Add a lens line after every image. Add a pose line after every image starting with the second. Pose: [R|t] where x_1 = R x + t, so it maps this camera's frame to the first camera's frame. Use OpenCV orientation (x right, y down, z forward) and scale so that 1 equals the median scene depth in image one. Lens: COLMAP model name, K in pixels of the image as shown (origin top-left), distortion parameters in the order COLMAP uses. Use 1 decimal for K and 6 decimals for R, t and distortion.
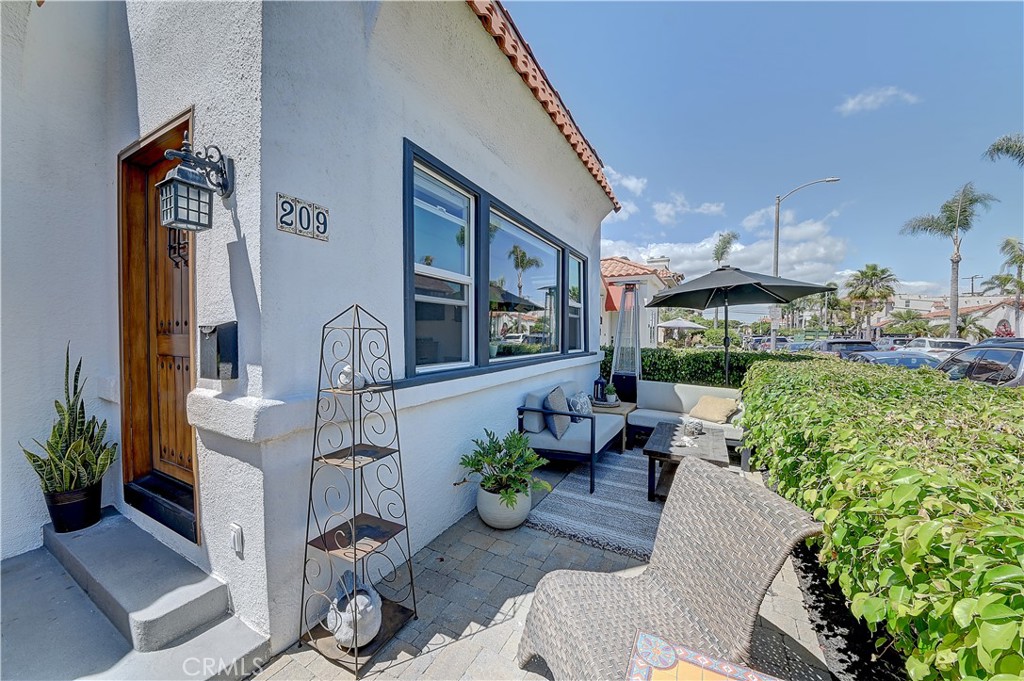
lens RADIAL K [[363.9, 0, 515.0], [0, 363.9, 348.4], [0, 0, 1]] dist [0.000989, -0.012786]
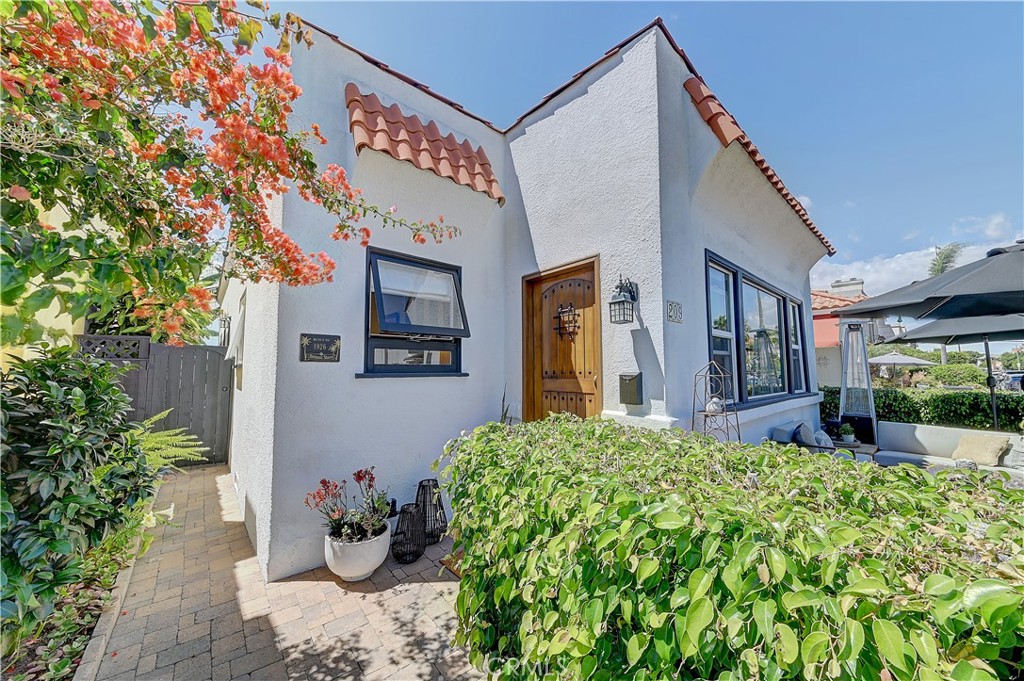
lens RADIAL K [[363.9, 0, 515.0], [0, 363.9, 348.4], [0, 0, 1]] dist [0.000989, -0.012786]
pose [[0.930892, -0.031872, -0.363901, -0.213869], [-0.007431, 0.994328, -0.106098, 0.000871], [0.365219, 0.101470, 0.925375, -0.275814]]
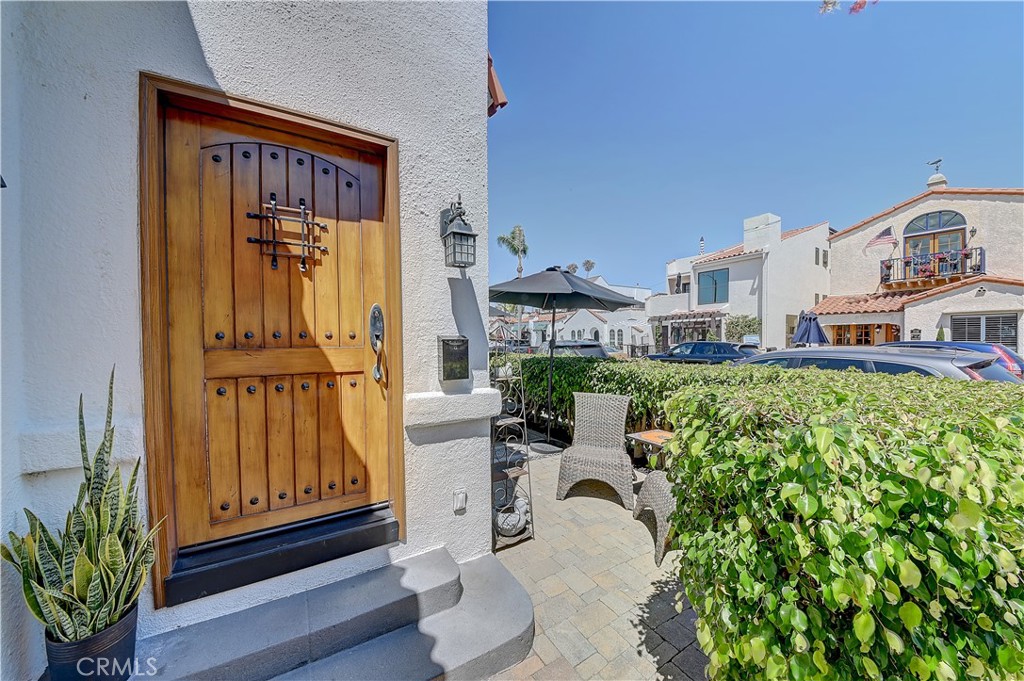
lens RADIAL K [[363.9, 0, 515.0], [0, 363.9, 348.4], [0, 0, 1]] dist [0.000989, -0.012786]
pose [[0.481623, -0.031070, 0.875827, -0.577829], [0.044492, 0.998949, 0.010971, -0.010347], [-0.875248, 0.033684, 0.482500, 0.053925]]
